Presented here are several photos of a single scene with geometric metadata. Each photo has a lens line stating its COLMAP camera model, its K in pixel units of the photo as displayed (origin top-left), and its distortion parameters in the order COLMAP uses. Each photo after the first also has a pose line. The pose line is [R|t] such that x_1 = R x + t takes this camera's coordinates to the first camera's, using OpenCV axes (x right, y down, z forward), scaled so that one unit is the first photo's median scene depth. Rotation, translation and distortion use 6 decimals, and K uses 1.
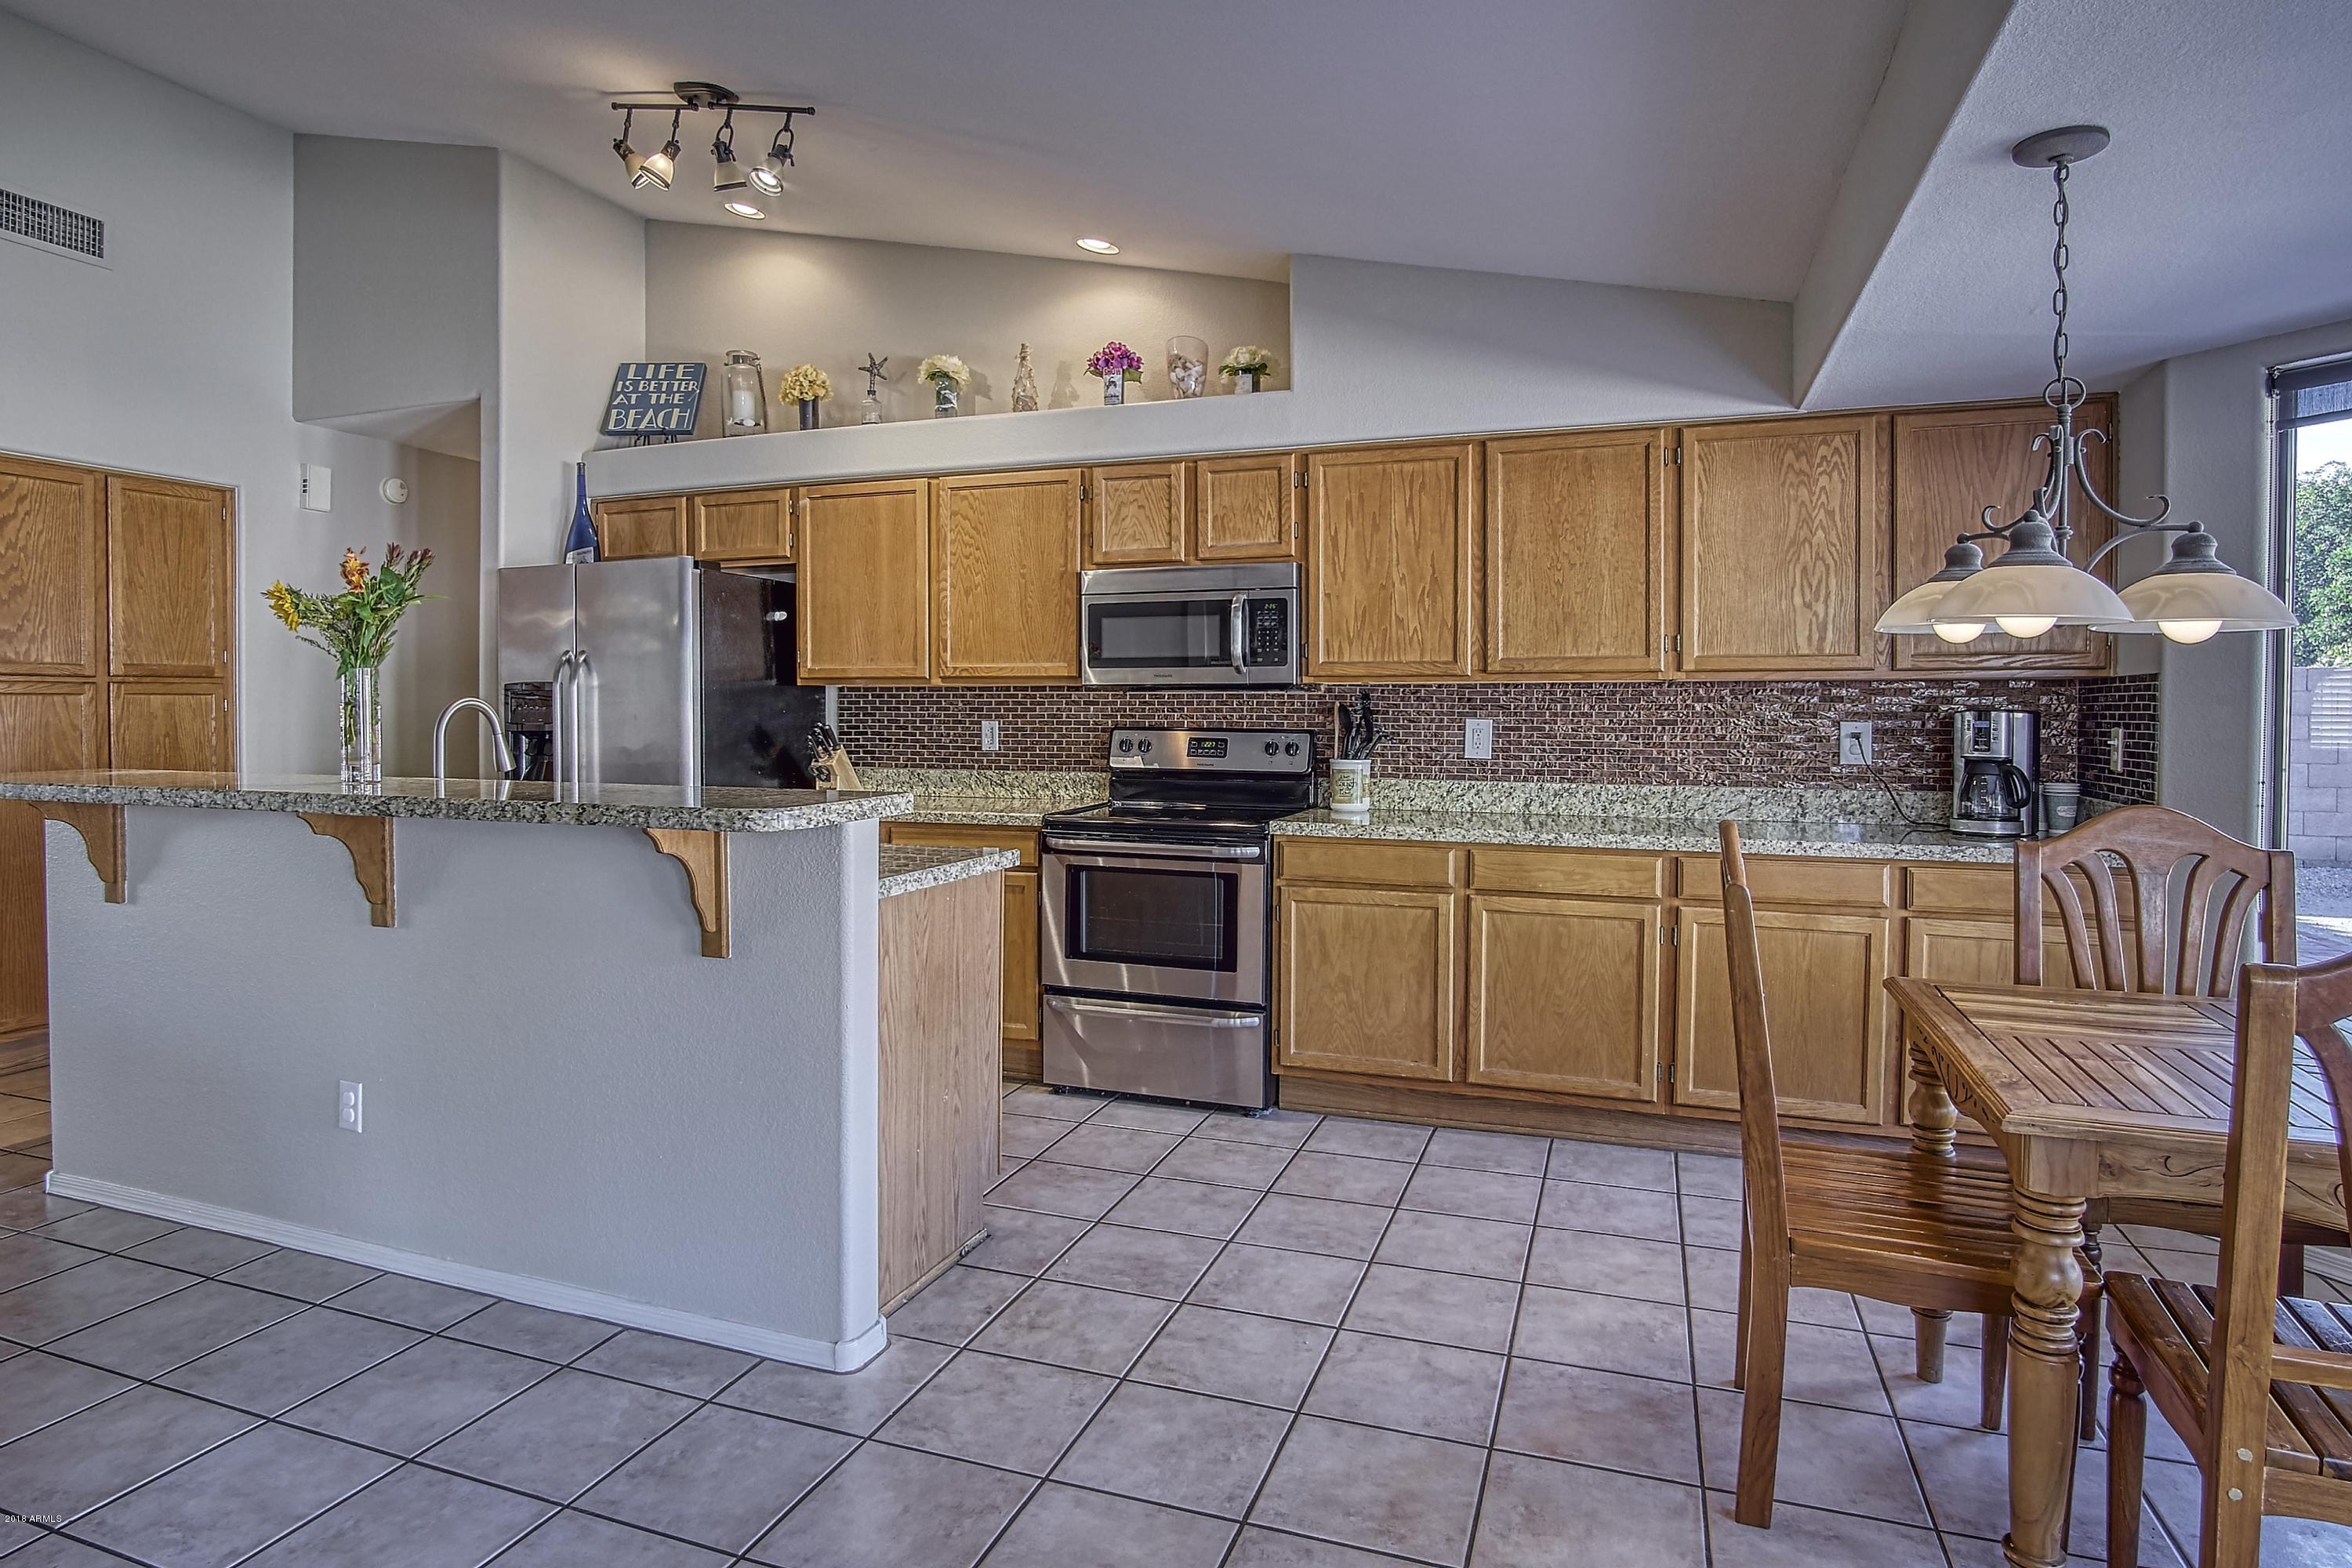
lens RADIAL K [[1316.5, 0, 1165.6], [0, 1316.5, 712.5], [0, 0, 1]] dist [-0.025731, 0.003025]
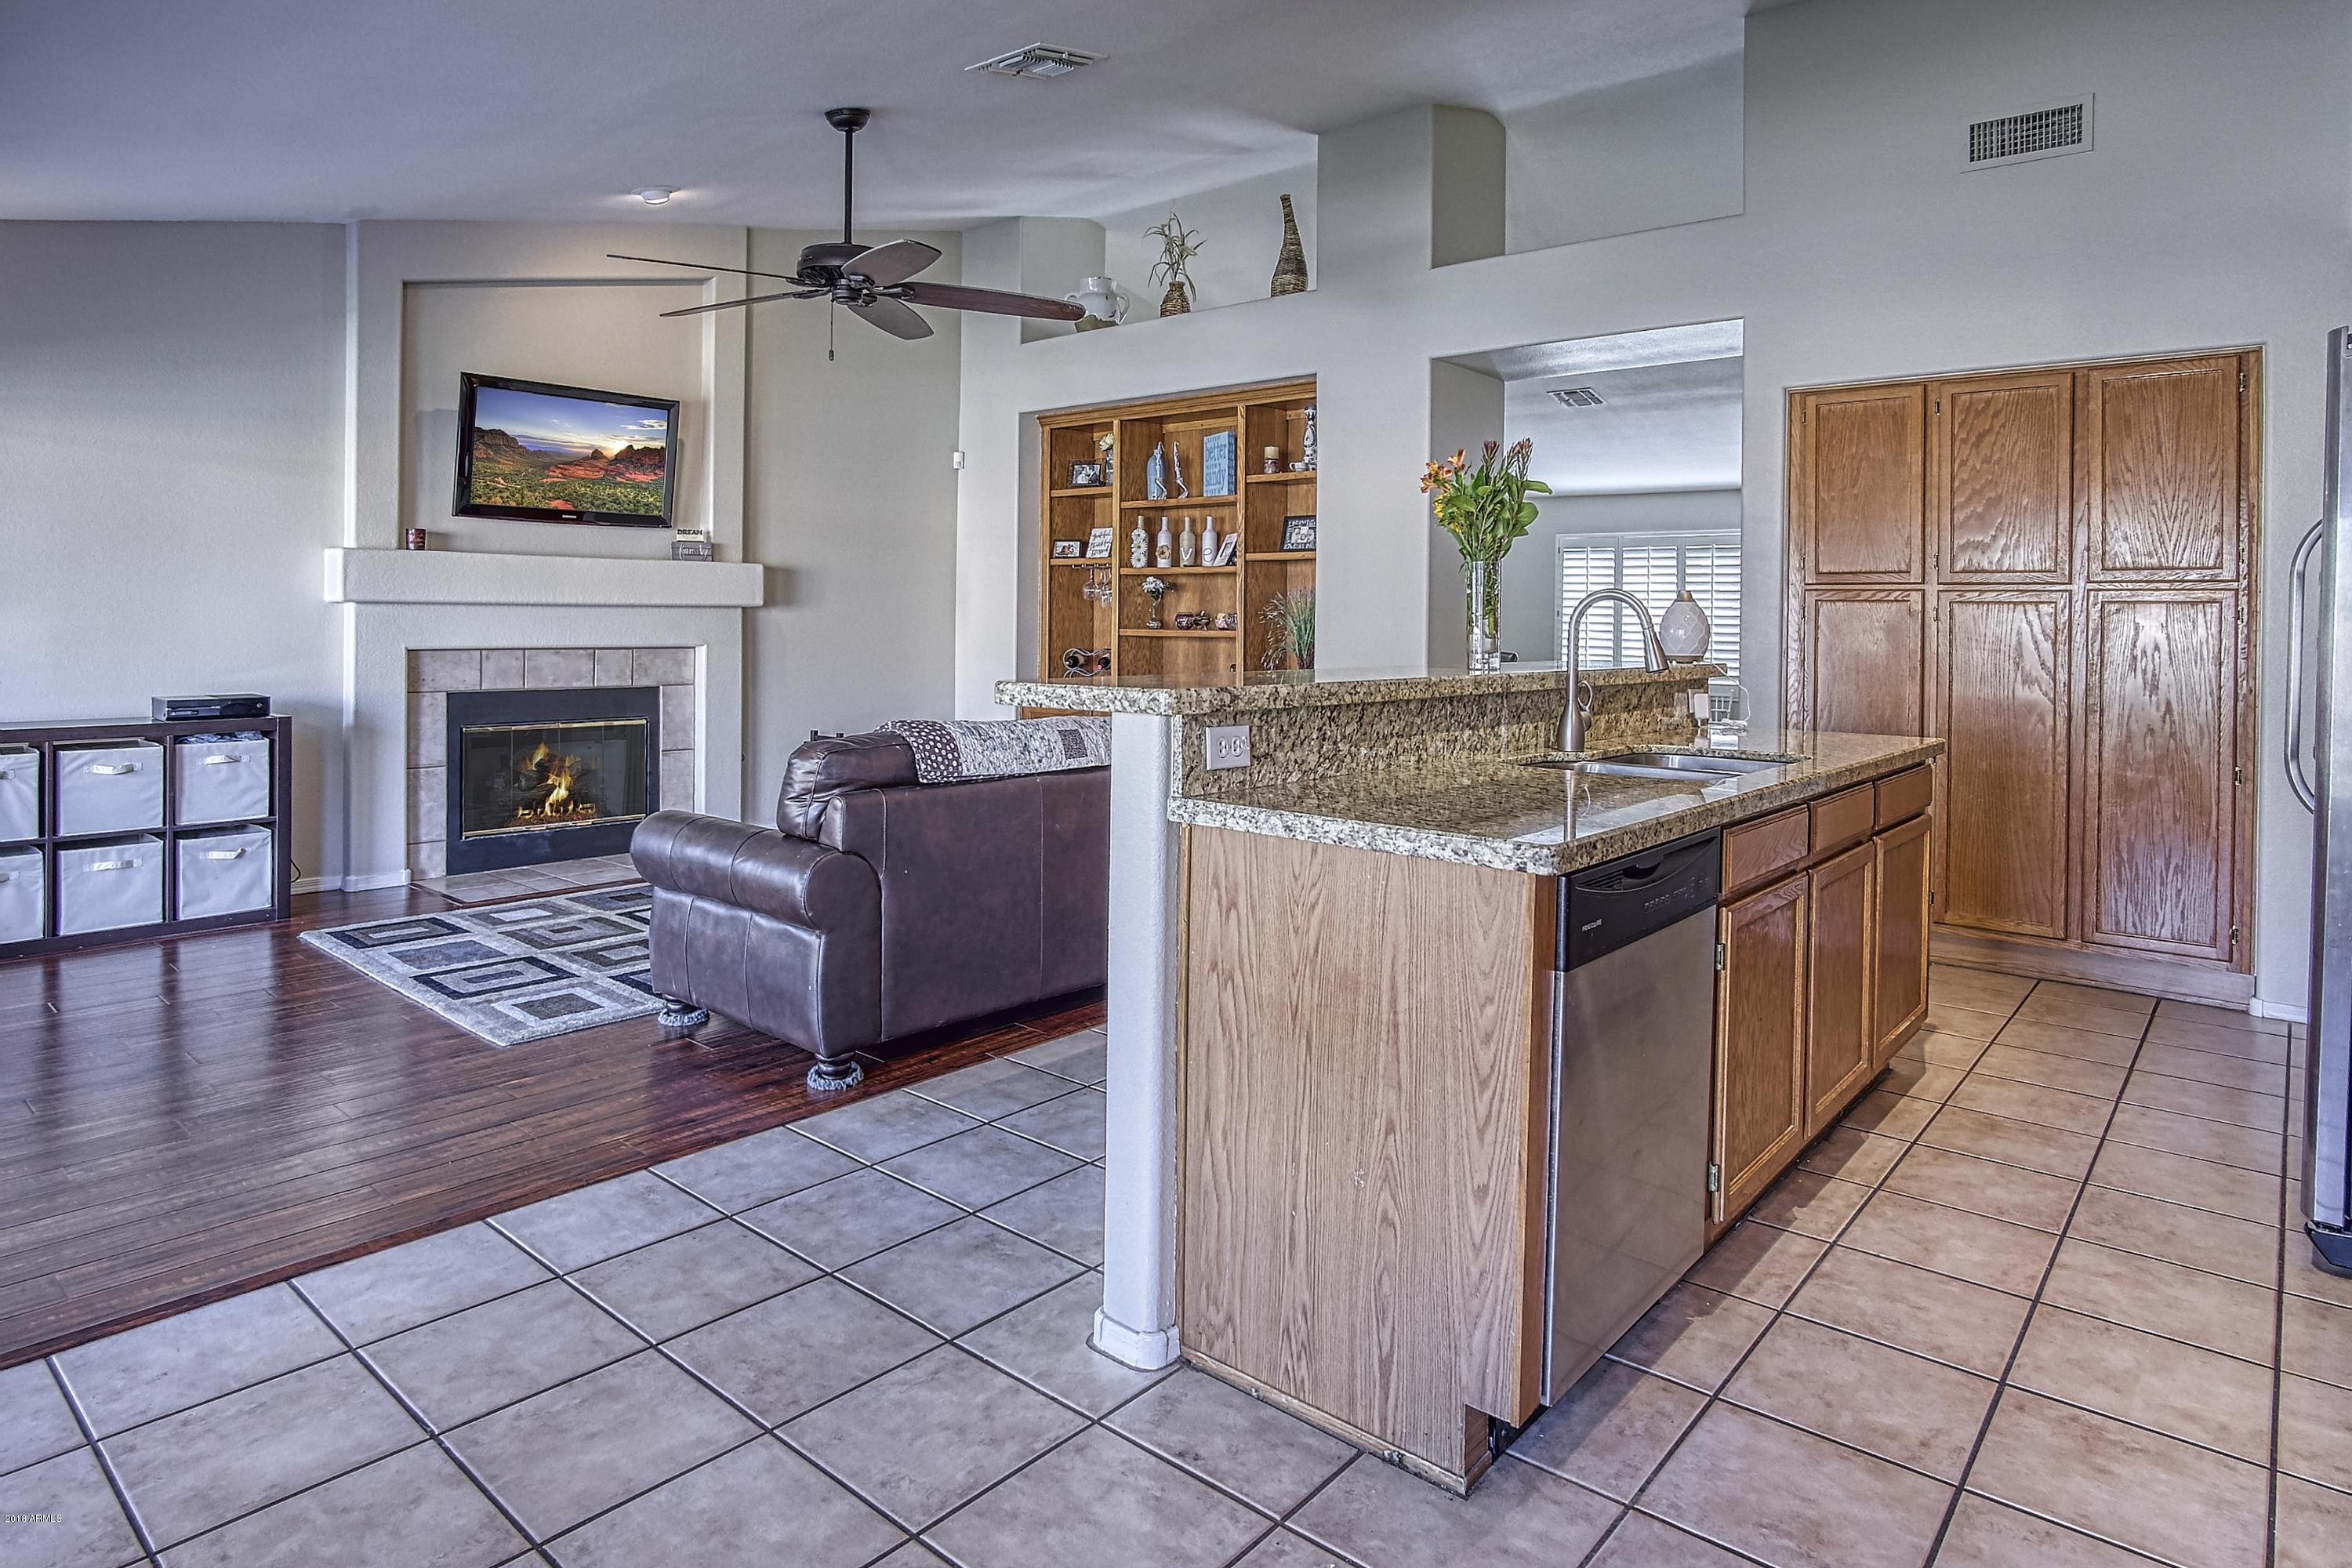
lens RADIAL K [[1316.5, 0, 1171.4], [0, 1316.5, 613.0], [0, 0, 1]] dist [-0.025731, 0.003025]
pose [[-0.347629, -0.010161, -0.937577, 0.319600], [-0.020288, 0.999789, -0.003312, 0.010788], [0.937413, 0.017871, -0.347761, 0.761047]]
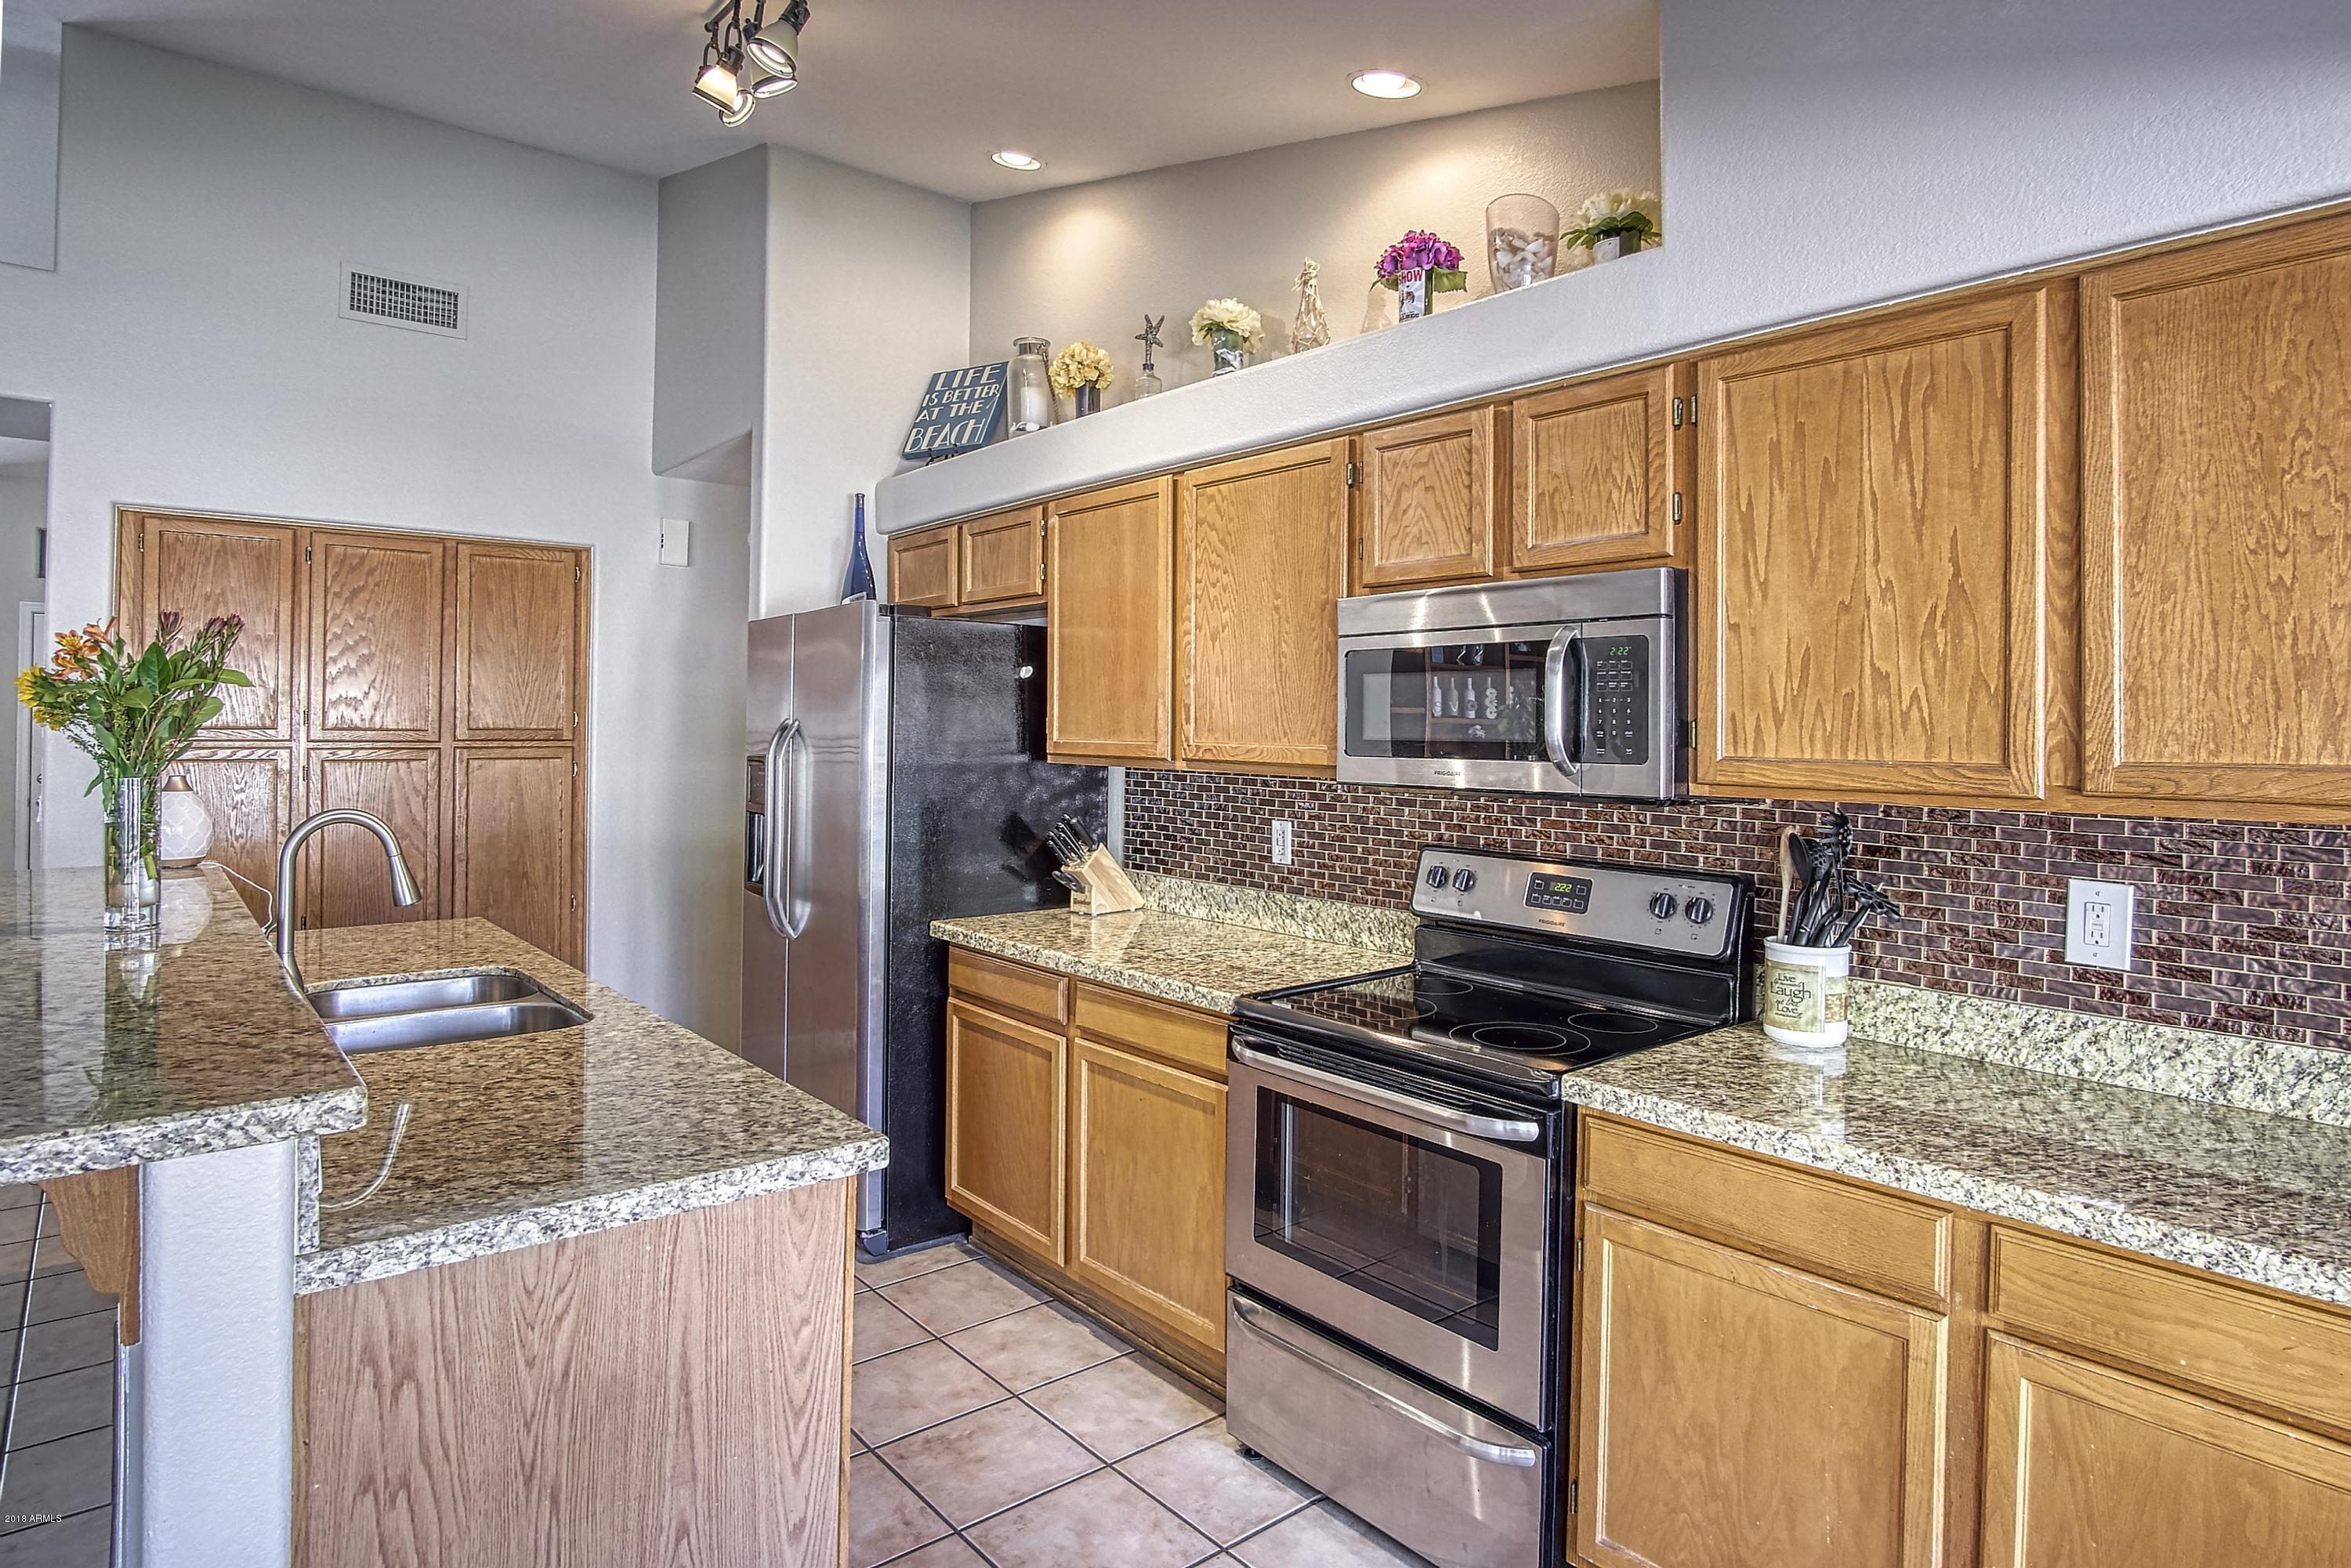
lens RADIAL K [[1315.9, 0, 1179.9], [0, 1315.9, 706.7], [0, 0, 1]] dist [-0.025731, 0.003025]
pose [[0.865998, -0.000612, -0.500046, 0.187002], [-0.011415, 0.999714, -0.020992, -0.043926], [0.499917, 0.023888, 0.865744, 0.437691]]
